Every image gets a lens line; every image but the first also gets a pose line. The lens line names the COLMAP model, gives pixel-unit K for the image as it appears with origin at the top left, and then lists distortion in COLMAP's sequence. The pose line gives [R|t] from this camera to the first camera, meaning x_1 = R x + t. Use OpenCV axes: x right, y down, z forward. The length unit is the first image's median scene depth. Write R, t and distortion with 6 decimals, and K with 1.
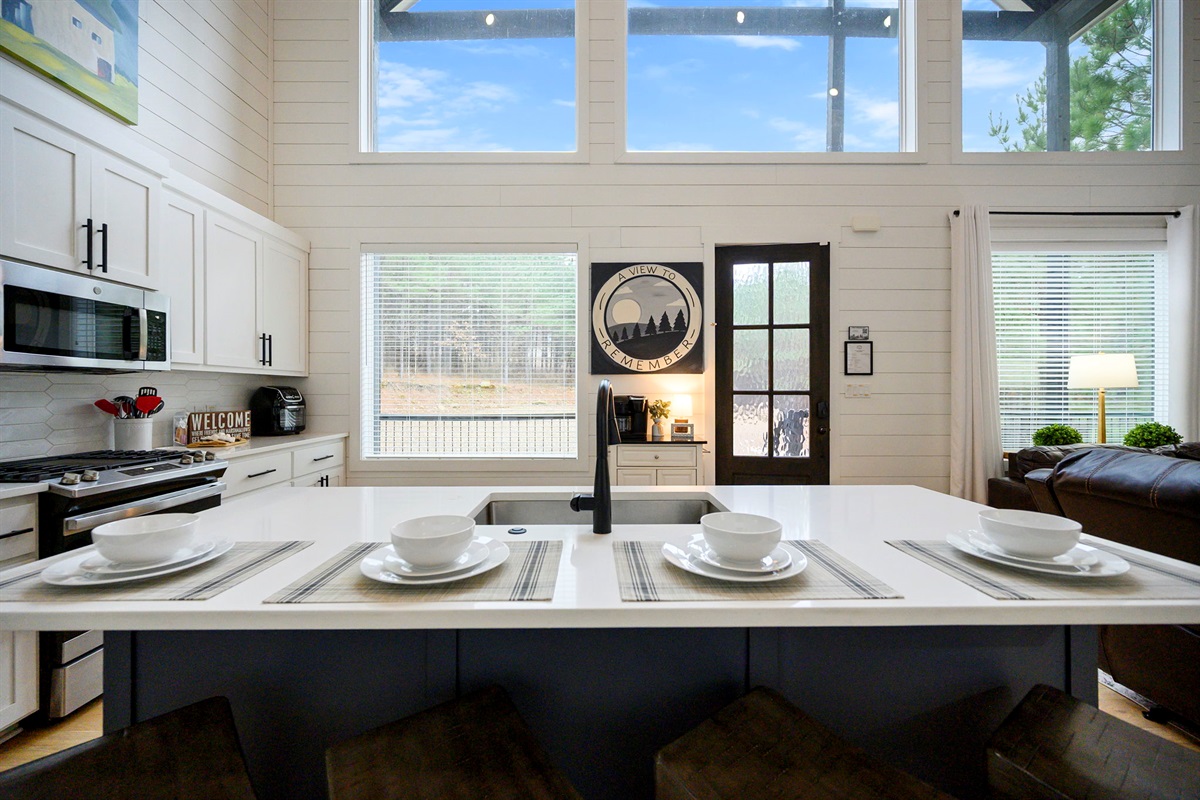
lens RADIAL K [[474.4, 0, 602.5], [0, 474.4, 391.3], [0, 0, 1]] dist [-0.002670, -0.000077]
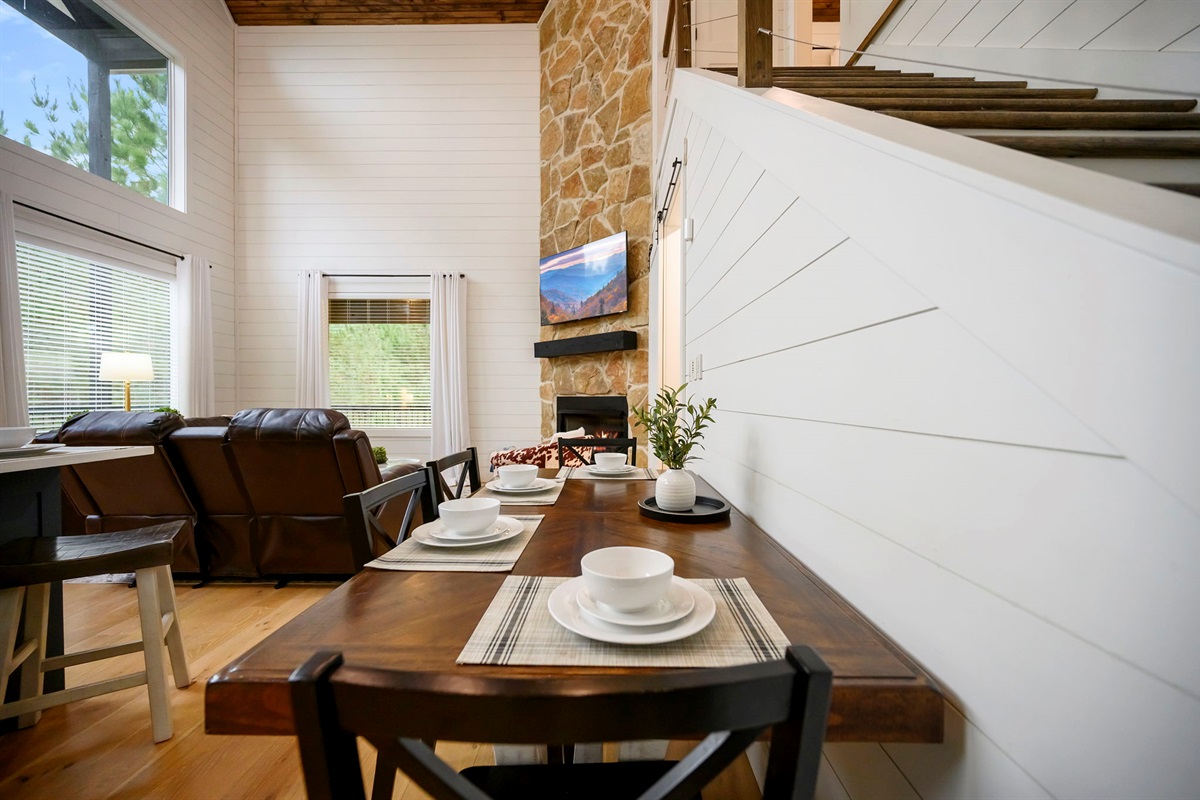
lens RADIAL K [[474.4, 0, 606.4], [0, 474.4, 400.3], [0, 0, 1]] dist [-0.002670, -0.000077]
pose [[0.014218, -0.006112, 0.999880, -0.335957], [0.003714, 0.999975, 0.006060, 0.083209], [-0.999892, 0.003627, 0.014241, -0.542742]]
